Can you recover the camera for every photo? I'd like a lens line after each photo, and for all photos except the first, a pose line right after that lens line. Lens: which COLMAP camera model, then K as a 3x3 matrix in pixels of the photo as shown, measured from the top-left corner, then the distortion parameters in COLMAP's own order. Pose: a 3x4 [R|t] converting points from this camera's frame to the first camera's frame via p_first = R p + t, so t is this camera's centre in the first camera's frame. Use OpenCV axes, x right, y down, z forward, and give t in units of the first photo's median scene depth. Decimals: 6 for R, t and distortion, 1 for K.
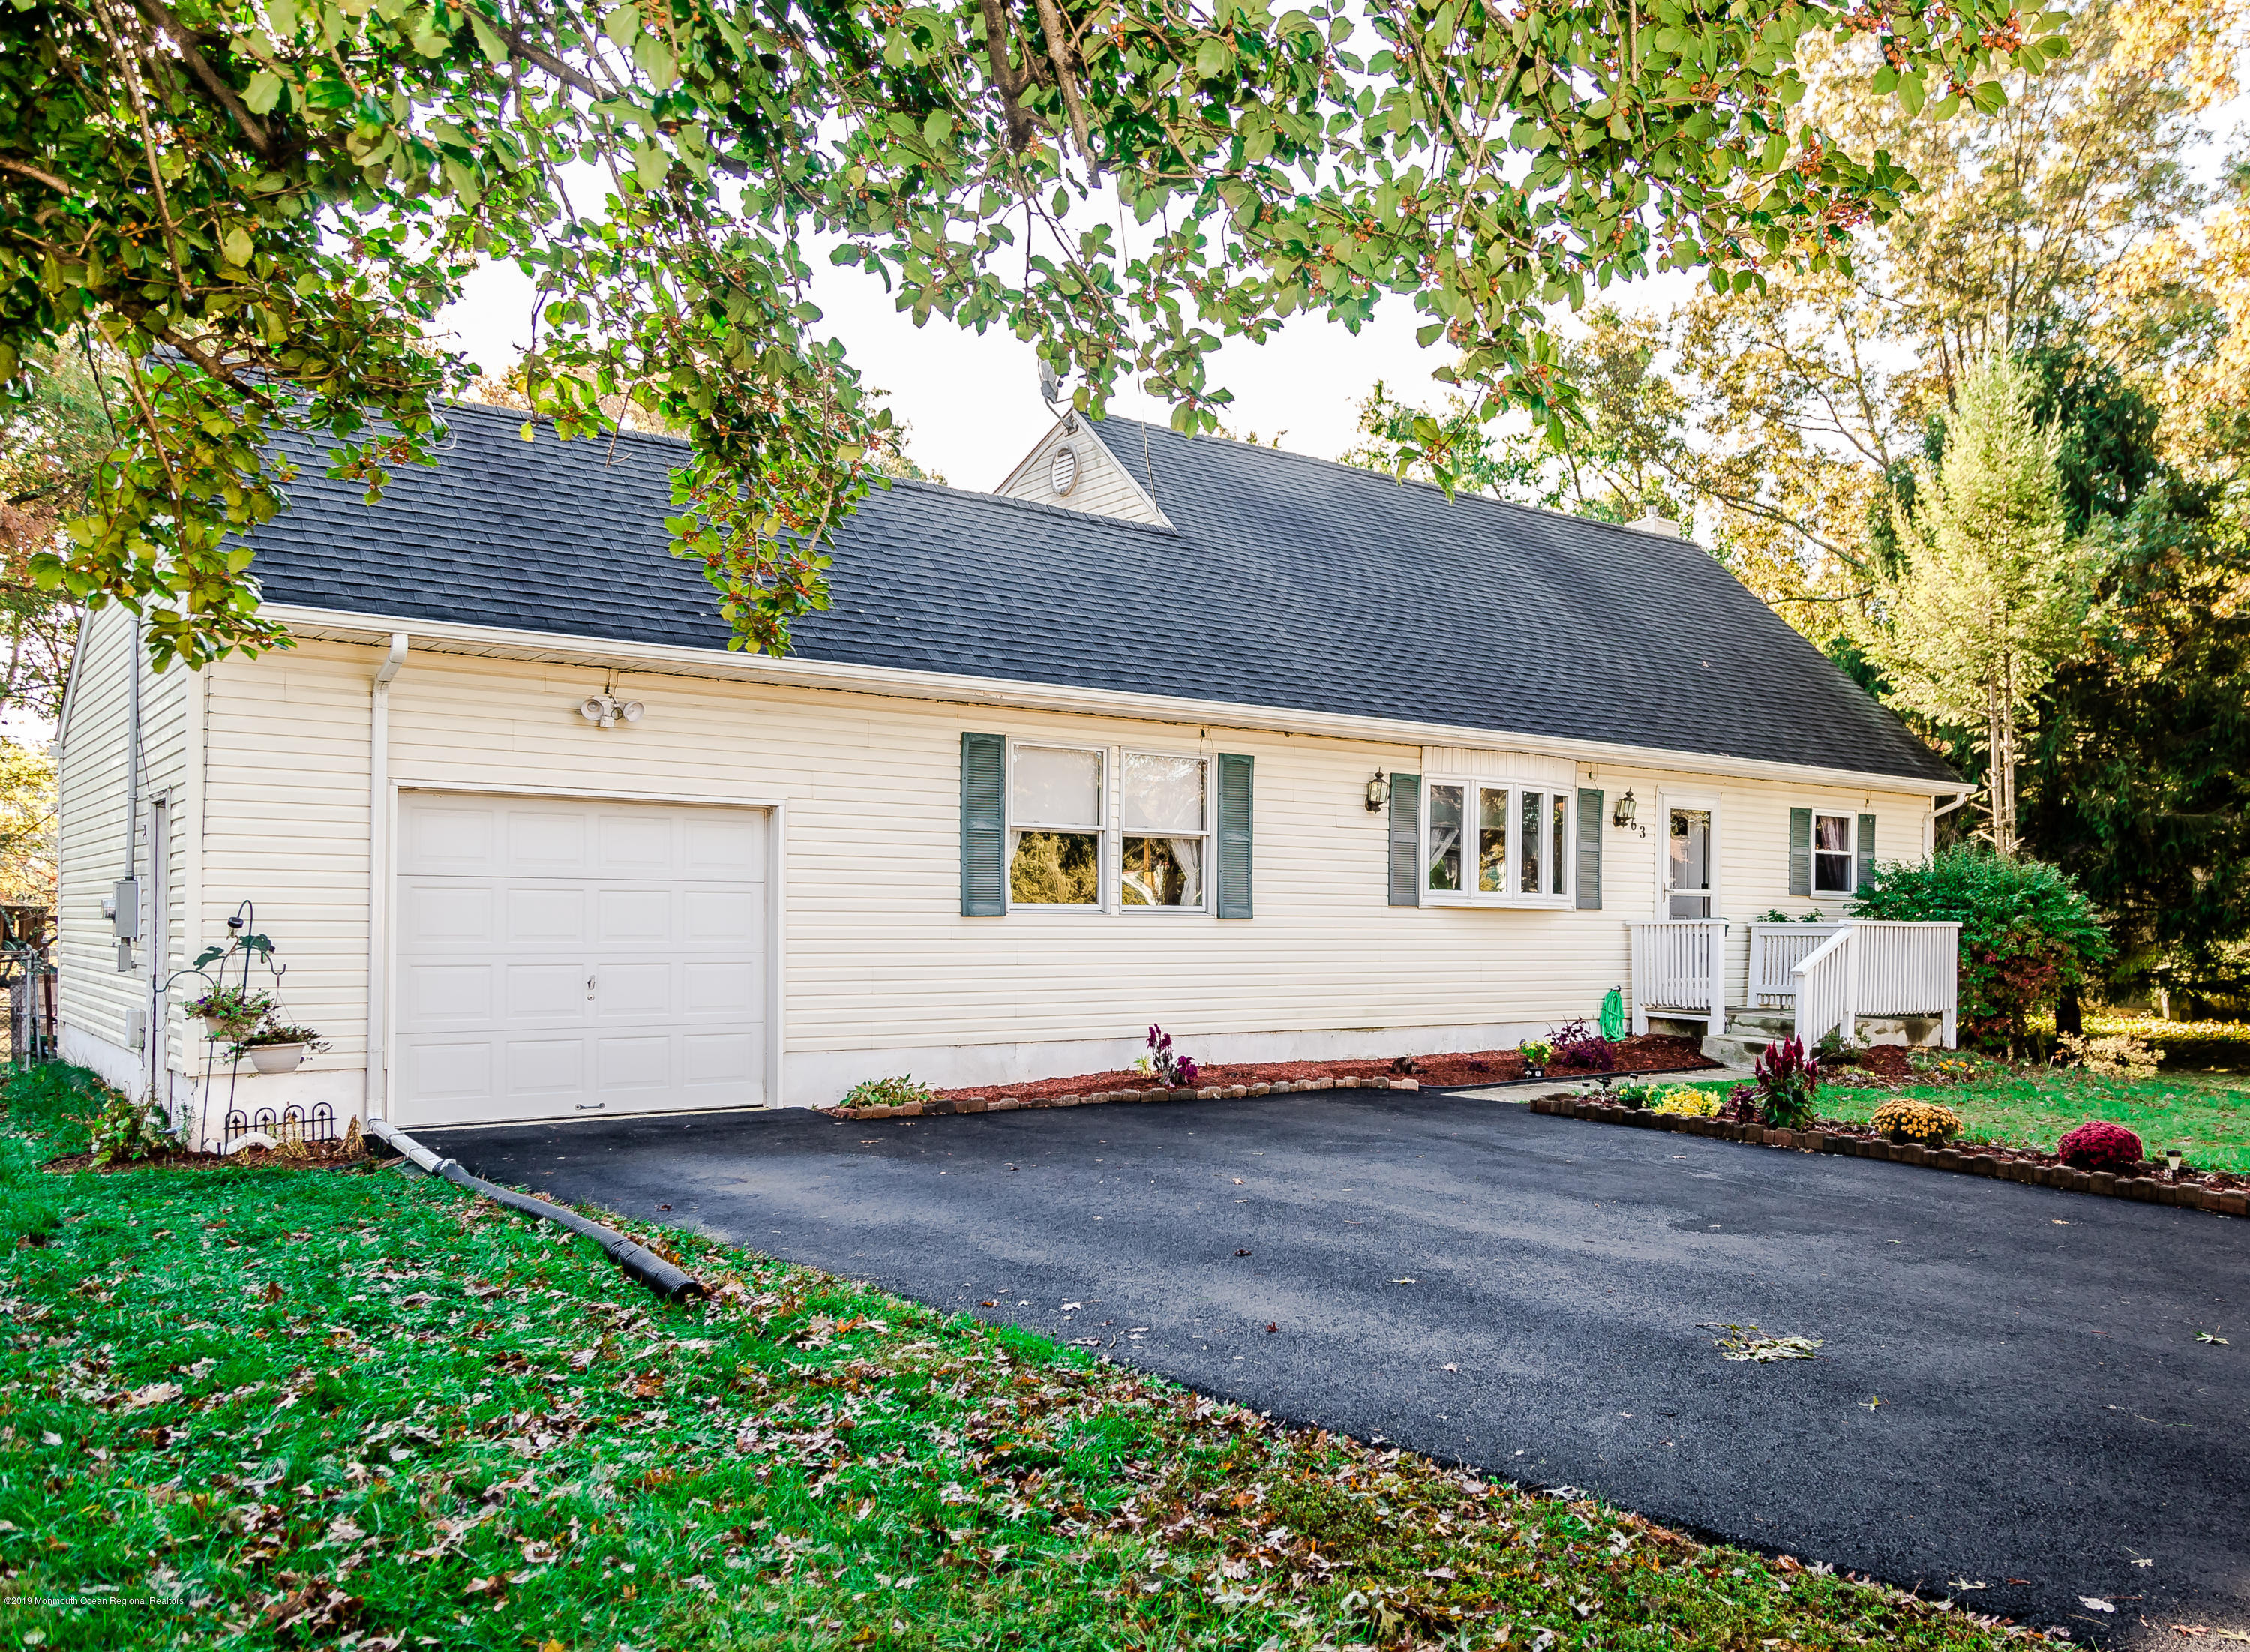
lens RADIAL K [[1749.5, 0, 1124.4], [0, 1749.5, 826.8], [0, 0, 1]] dist [0.002220, -0.000068]
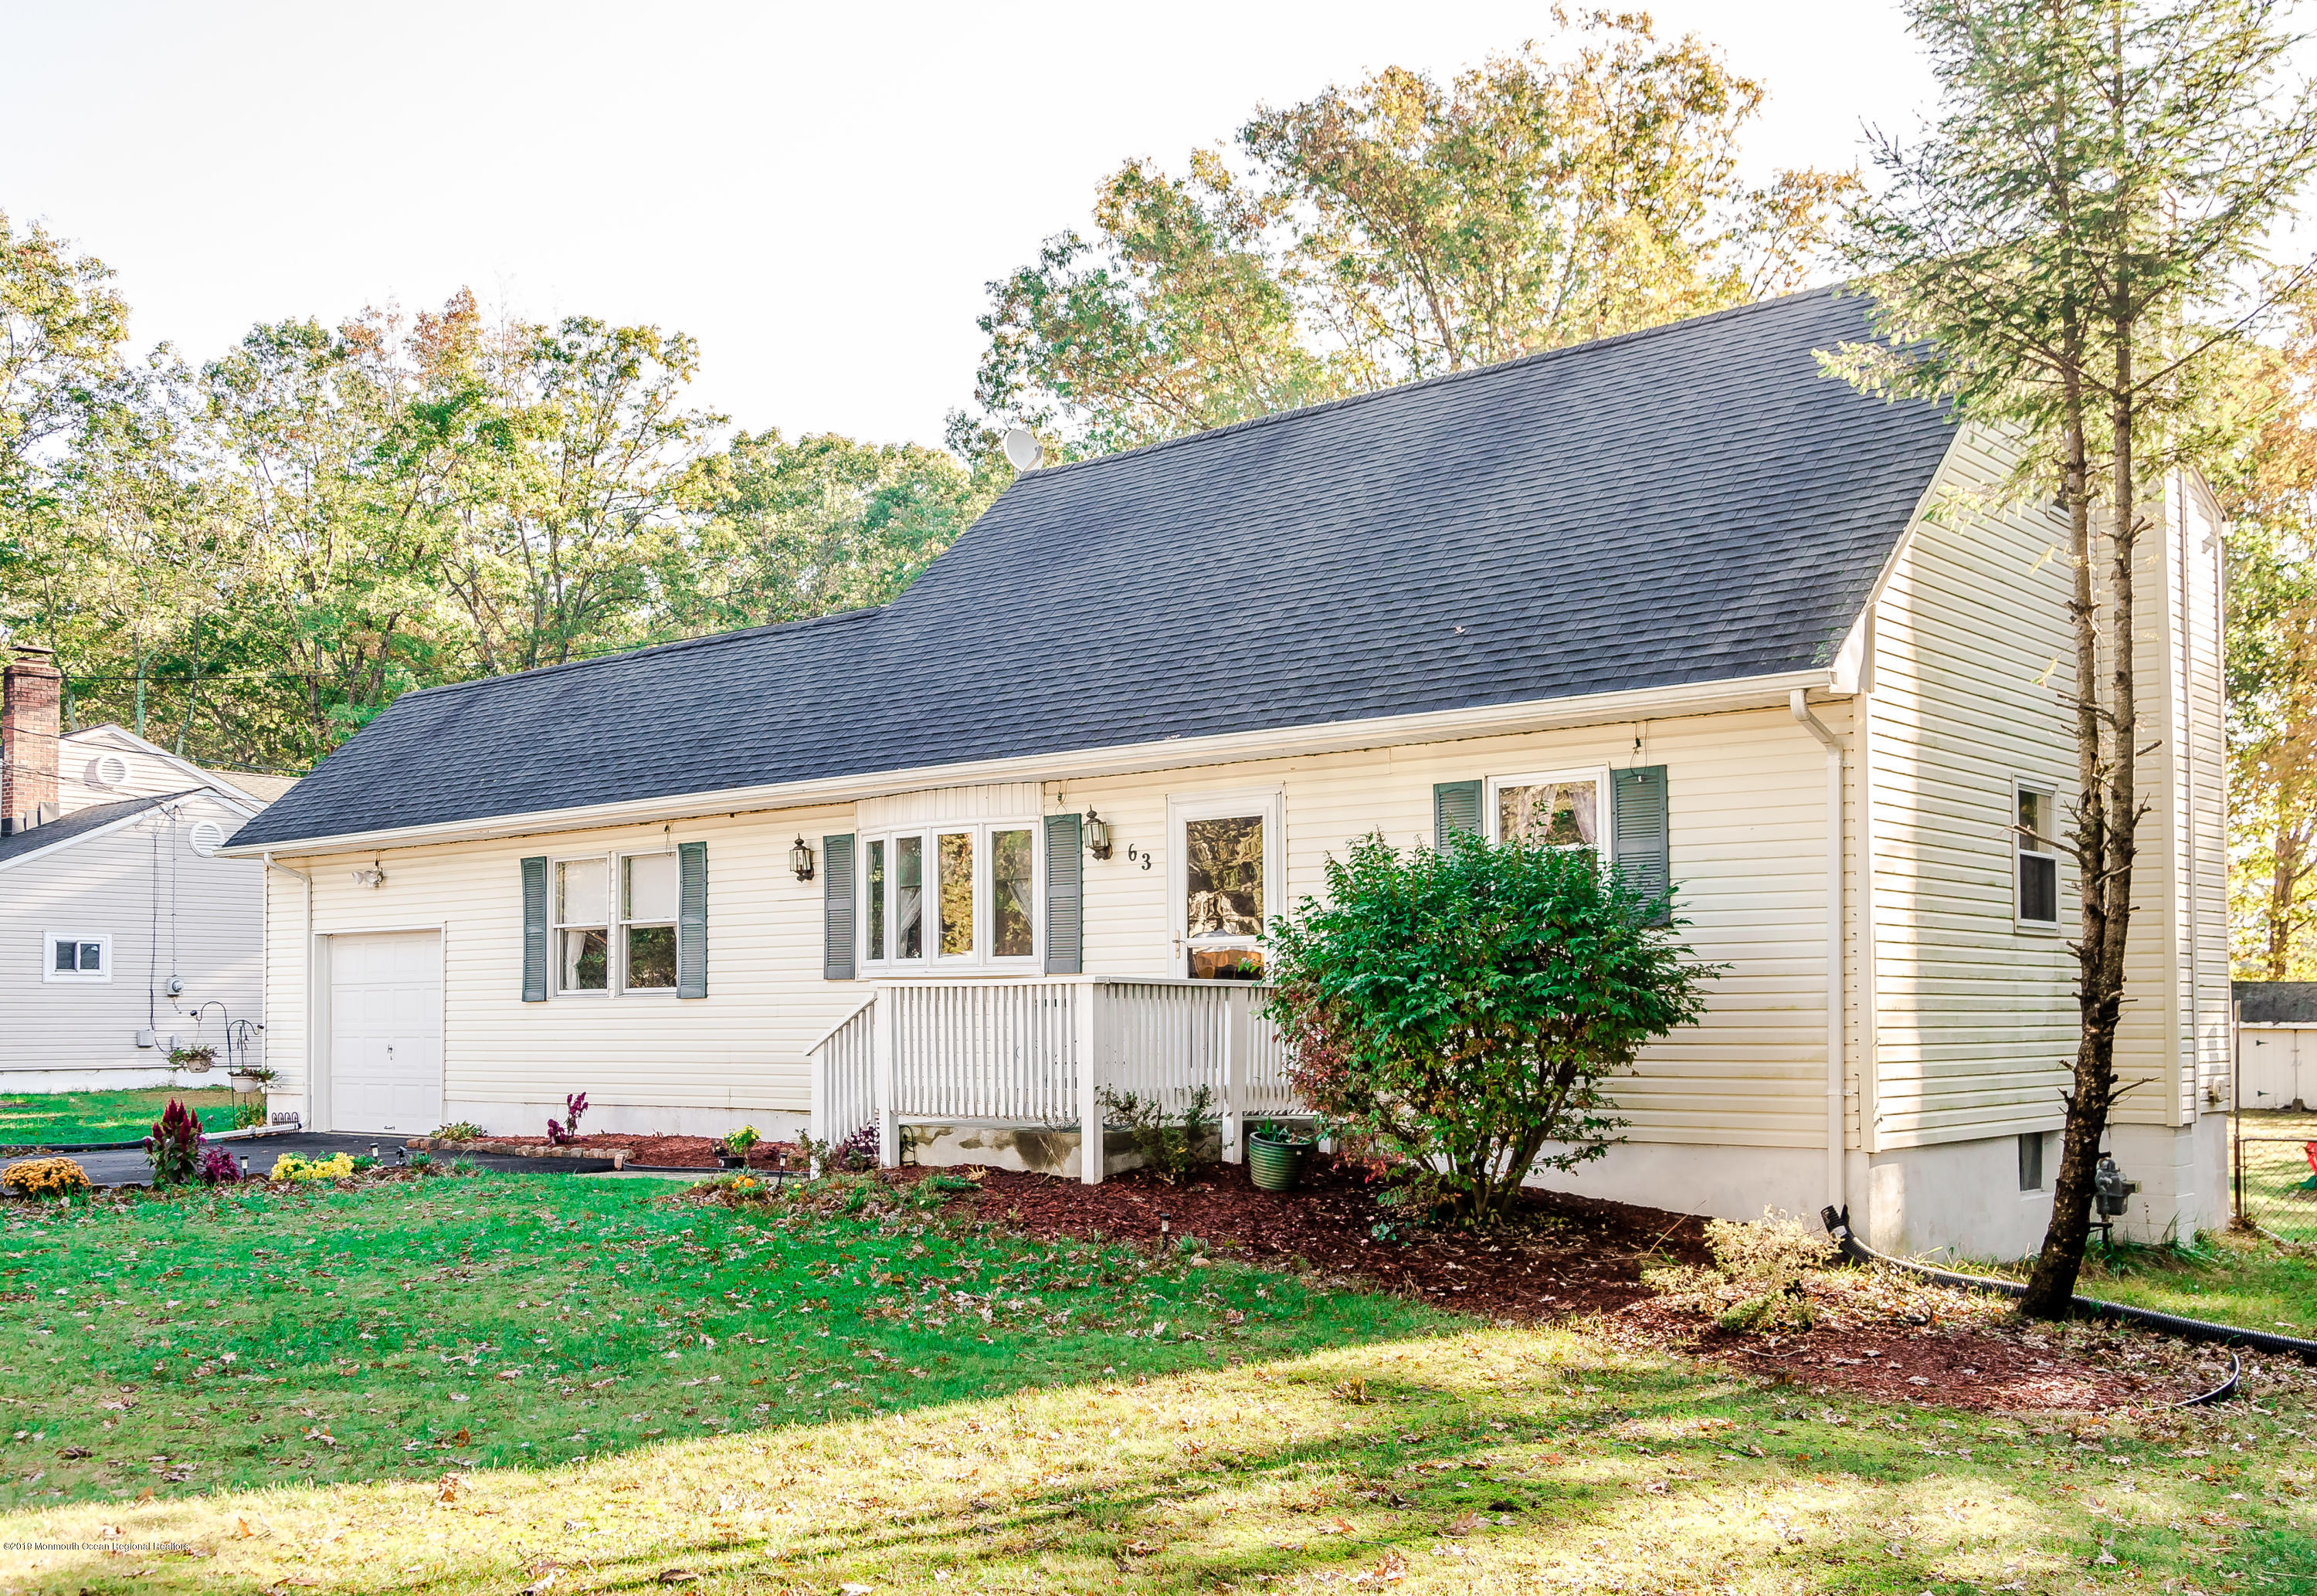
lens RADIAL K [[2223.6, 0, 1158.0], [0, 2223.6, 799.9], [0, 0, 1]] dist [-0.004508, 0.000000]
pose [[0.216389, -0.104673, -0.970680, 1.382676], [0.061828, 0.993710, -0.093374, 0.073625], [0.974348, -0.039810, 0.221499, 0.942384]]
